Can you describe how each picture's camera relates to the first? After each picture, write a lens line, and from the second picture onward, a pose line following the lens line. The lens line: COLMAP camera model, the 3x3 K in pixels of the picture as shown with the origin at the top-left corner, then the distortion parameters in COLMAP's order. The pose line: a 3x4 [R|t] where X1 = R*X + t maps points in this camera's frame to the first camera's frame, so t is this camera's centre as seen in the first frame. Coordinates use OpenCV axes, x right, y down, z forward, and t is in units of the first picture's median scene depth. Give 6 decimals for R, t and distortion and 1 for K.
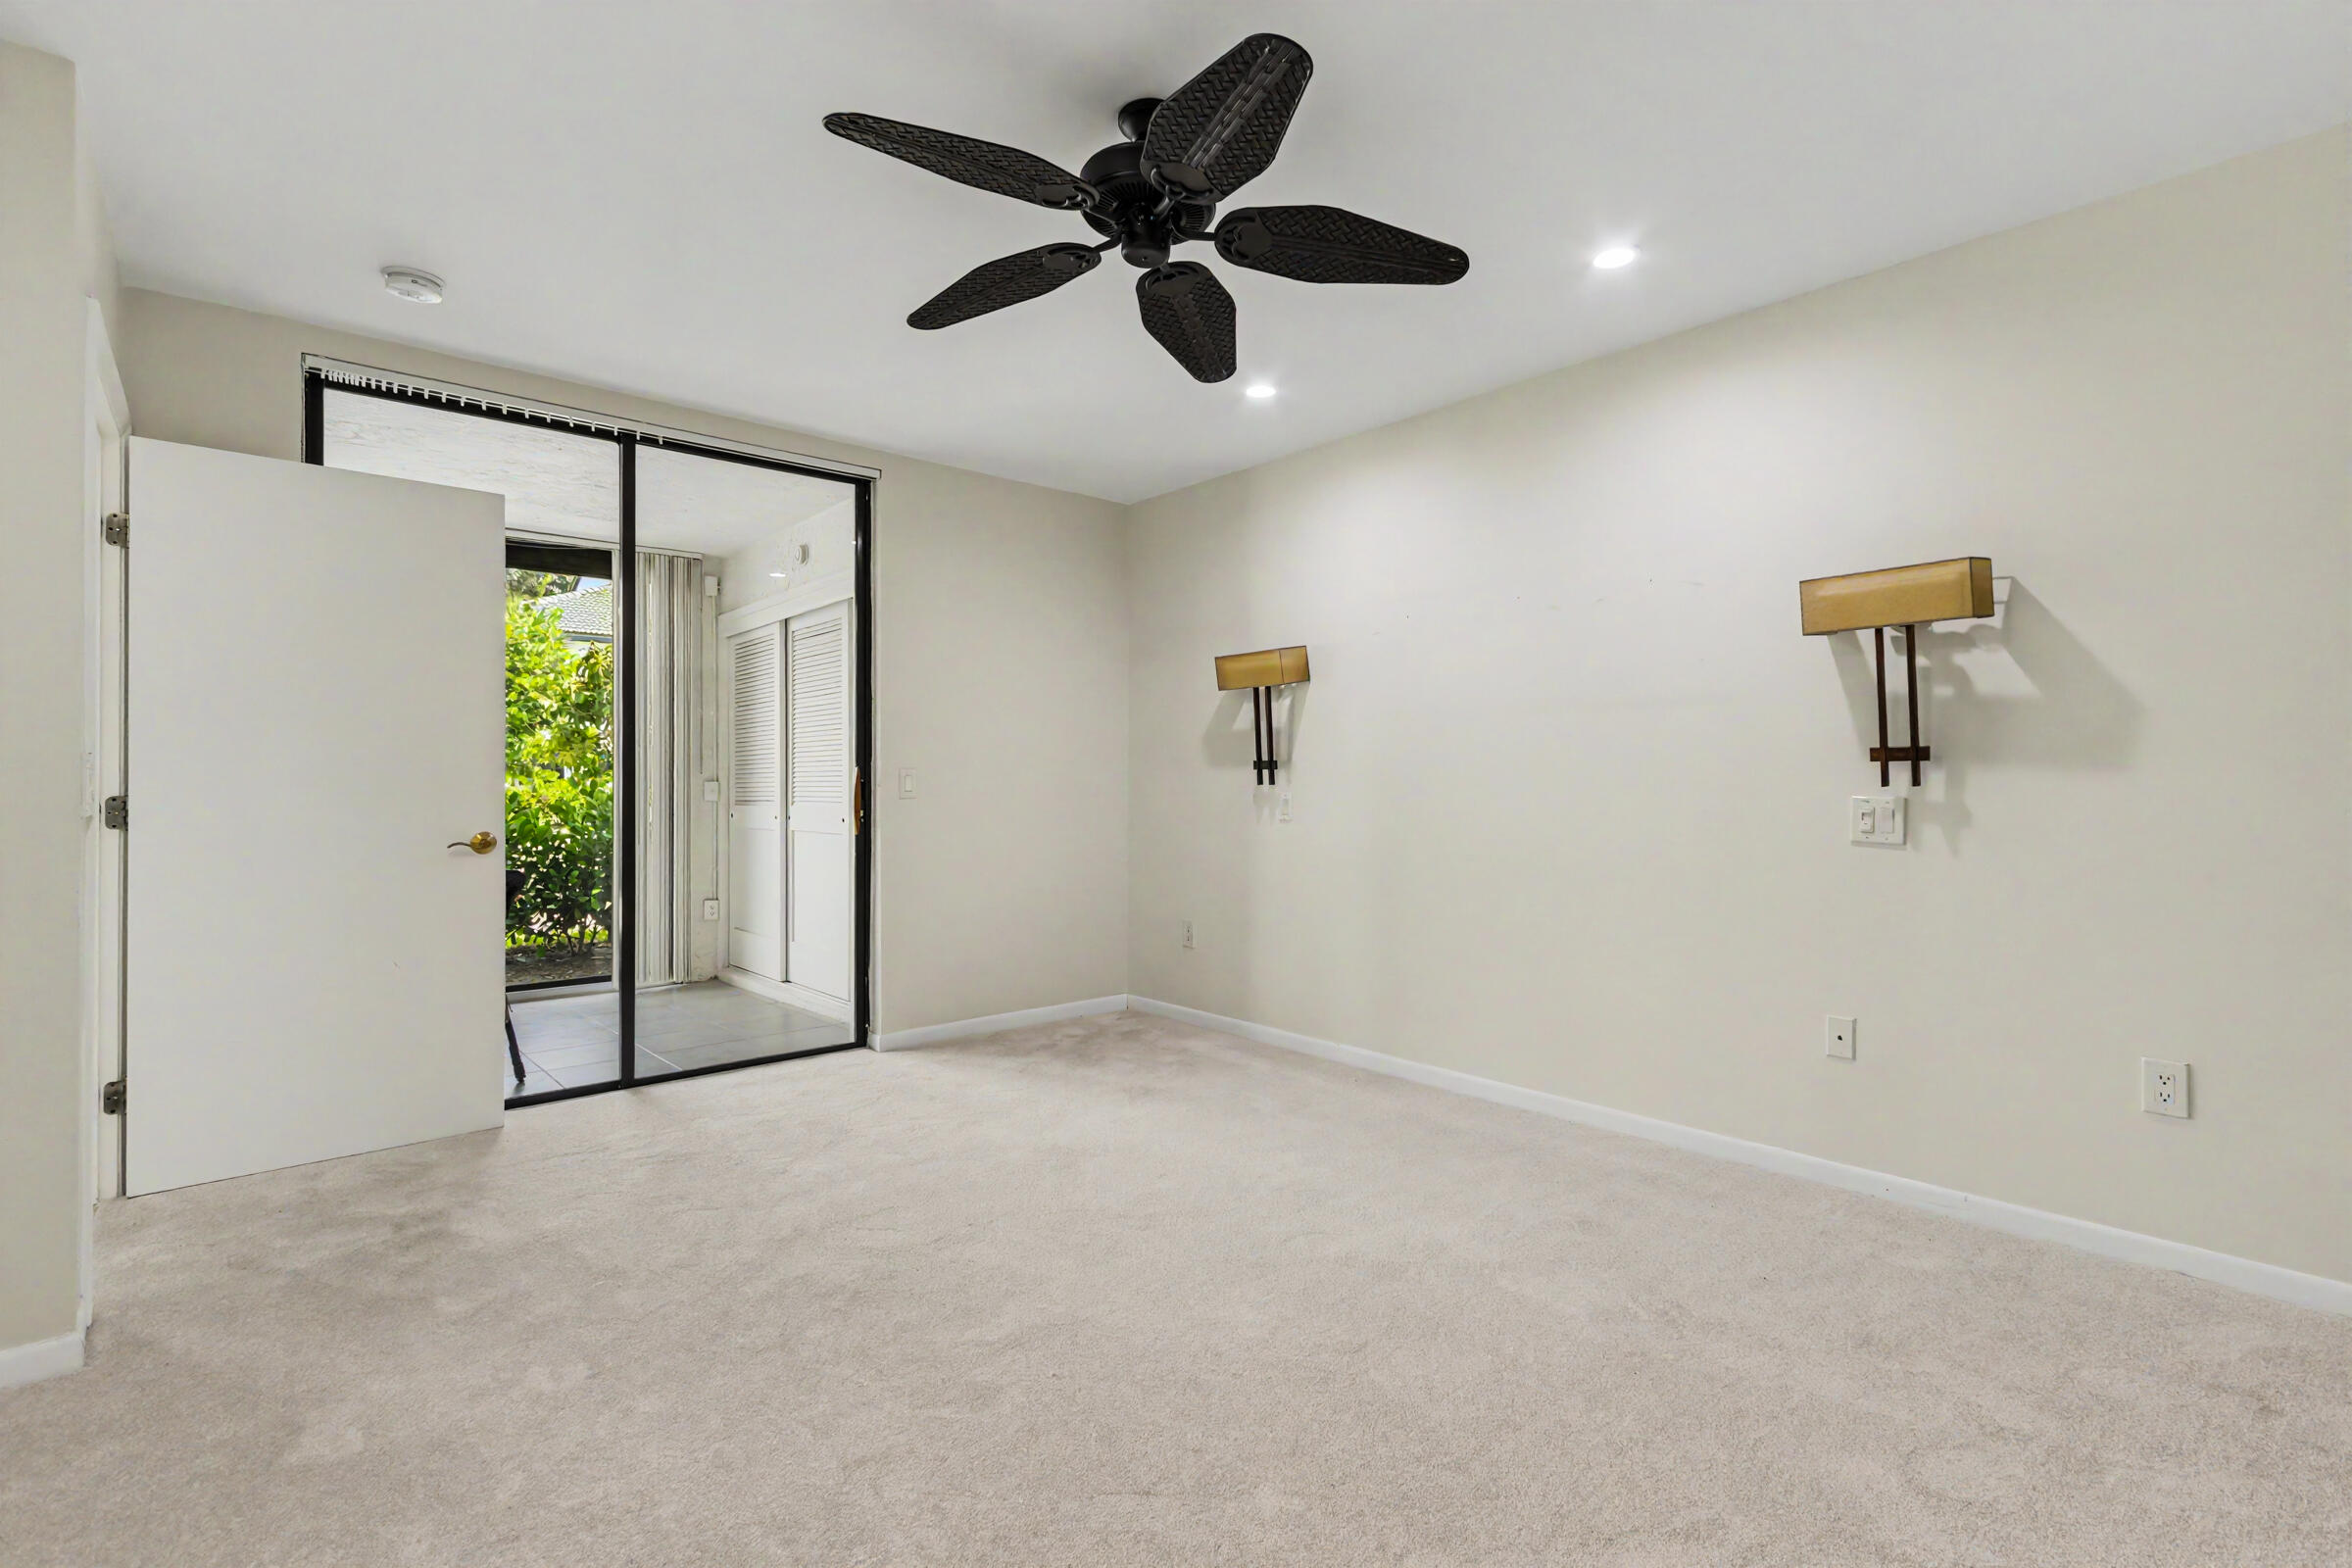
lens RADIAL K [[1116.6, 0, 1176.0], [0, 1116.6, 784.0], [0, 0, 1]] dist [0.000178, -0.000005]
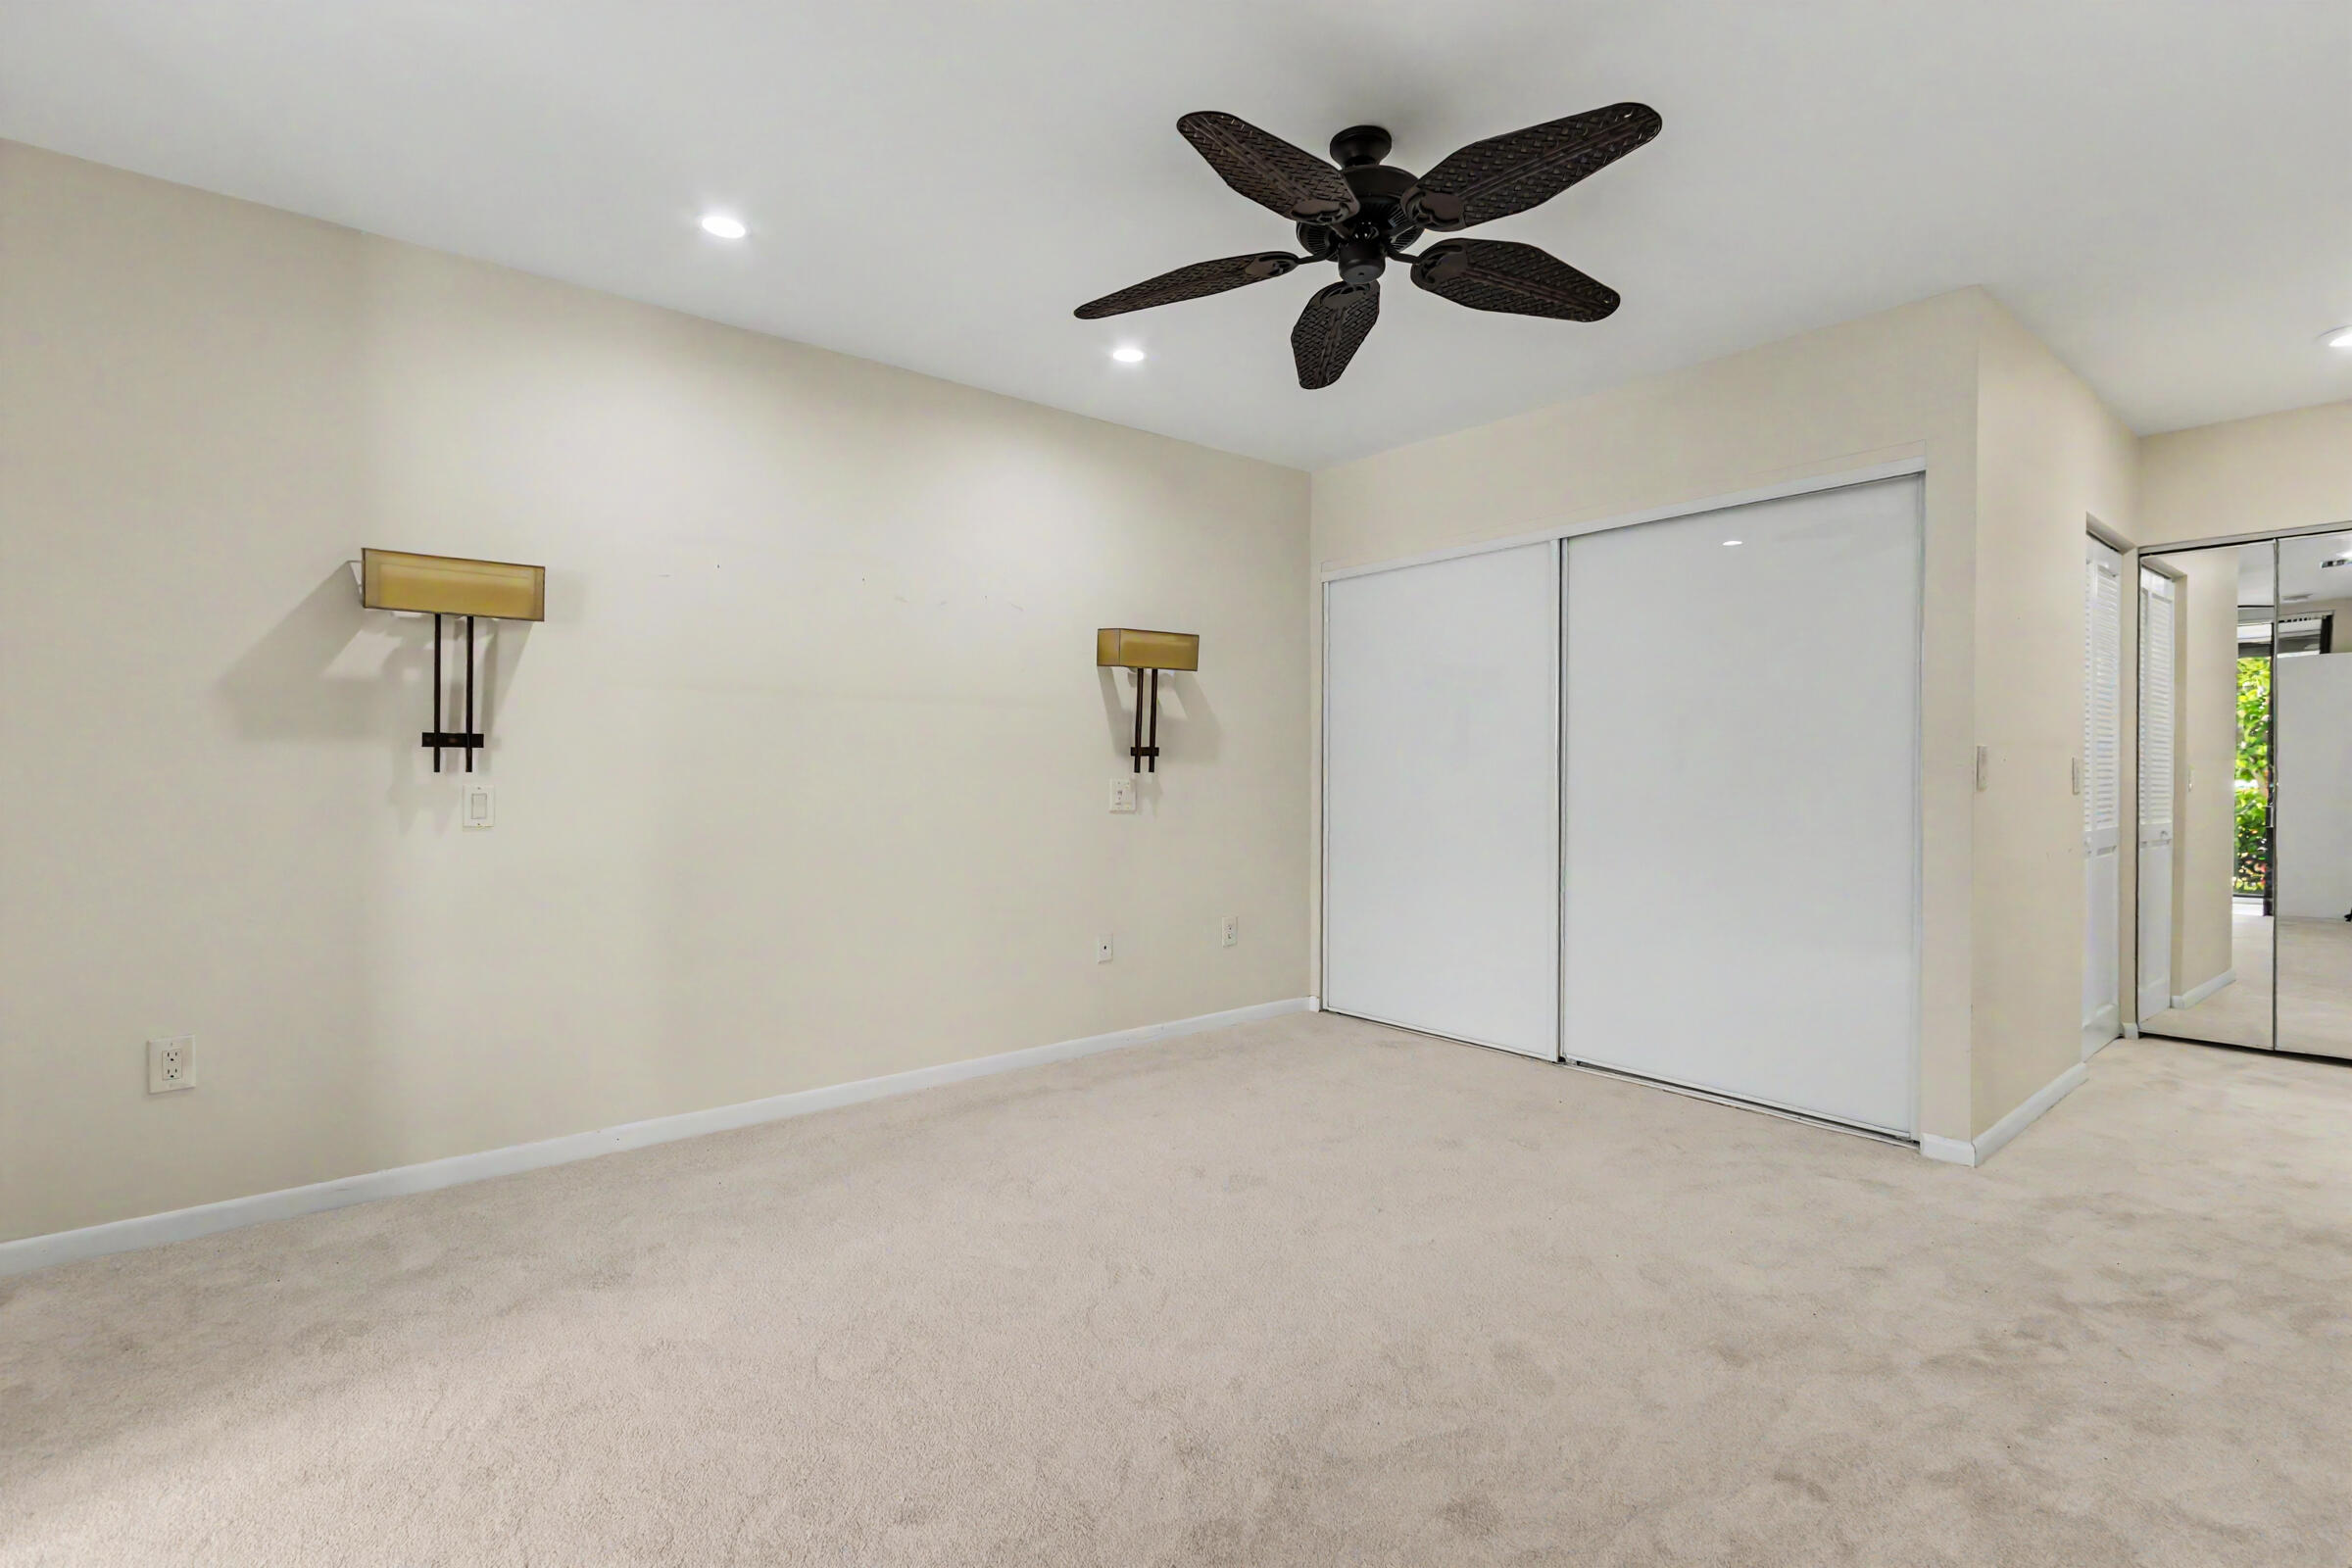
lens RADIAL K [[1039.4, 0, 1176.0], [0, 1039.4, 784.0], [0, 0, 1]] dist [-0.000386, 0.000032]
pose [[0.041545, -0.012894, 0.999053, -0.498654], [-0.001599, 0.999915, 0.012972, -0.000641], [-0.999135, -0.002136, 0.041521, 0.581727]]
